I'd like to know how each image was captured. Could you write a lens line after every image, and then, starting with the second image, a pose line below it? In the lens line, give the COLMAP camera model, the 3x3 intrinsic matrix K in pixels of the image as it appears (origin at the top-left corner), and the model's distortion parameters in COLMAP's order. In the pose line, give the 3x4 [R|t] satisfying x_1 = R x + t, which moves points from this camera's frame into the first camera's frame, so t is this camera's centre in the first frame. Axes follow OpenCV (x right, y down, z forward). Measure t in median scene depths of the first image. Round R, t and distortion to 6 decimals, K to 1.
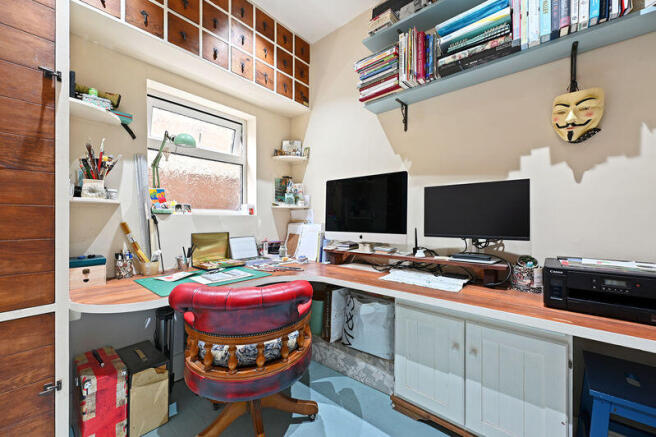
lens RADIAL K [[259.0, 0, 329.3], [0, 259.0, 219.0], [0, 0, 1]] dist [-0.003105, -0.000314]
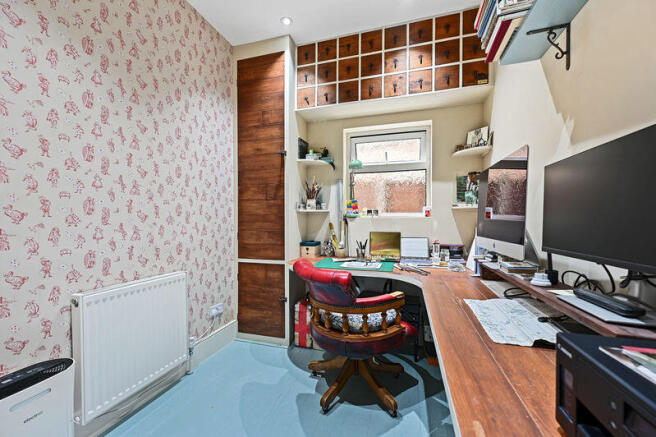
lens RADIAL K [[259.0, 0, 326.7], [0, 259.0, 221.2], [0, 0, 1]] dist [-0.003105, -0.000314]
pose [[0.397352, 0.002441, -0.917663, 0.622467], [0.001094, 0.999994, 0.003134, -0.002351], [0.917665, -0.002250, 0.397347, 0.281203]]
